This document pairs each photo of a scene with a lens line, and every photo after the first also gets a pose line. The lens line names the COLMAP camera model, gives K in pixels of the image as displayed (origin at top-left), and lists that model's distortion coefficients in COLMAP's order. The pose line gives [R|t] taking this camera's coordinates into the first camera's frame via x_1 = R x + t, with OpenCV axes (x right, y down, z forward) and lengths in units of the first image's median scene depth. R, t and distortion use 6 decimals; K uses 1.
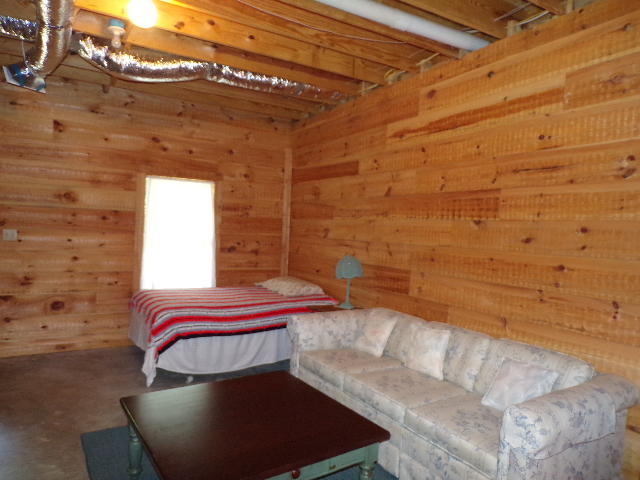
lens RADIAL K [[437.4, 0, 319.3], [0, 437.4, 240.0], [0, 0, 1]] dist [0.008744, 0.001022]
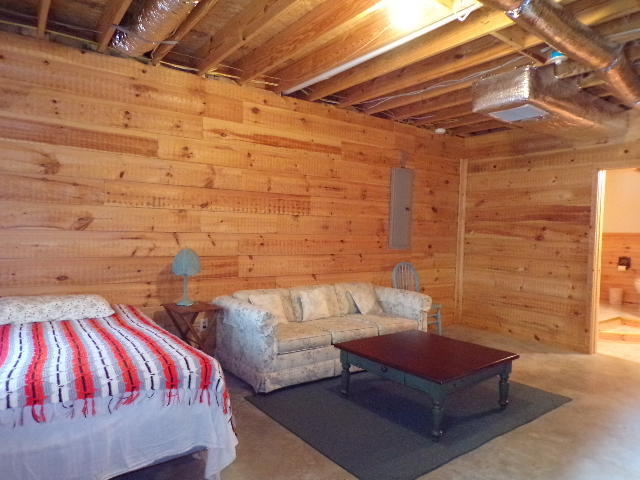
lens RADIAL K [[437.4, 0, 320.1], [0, 437.4, 242.9], [0, 0, 1]] dist [0.008744, 0.001022]
pose [[-0.083815, -0.069060, 0.994085, -0.997632], [0.000106, 0.997595, 0.069313, -0.046708], [-0.996481, 0.005915, -0.083606, 0.910665]]
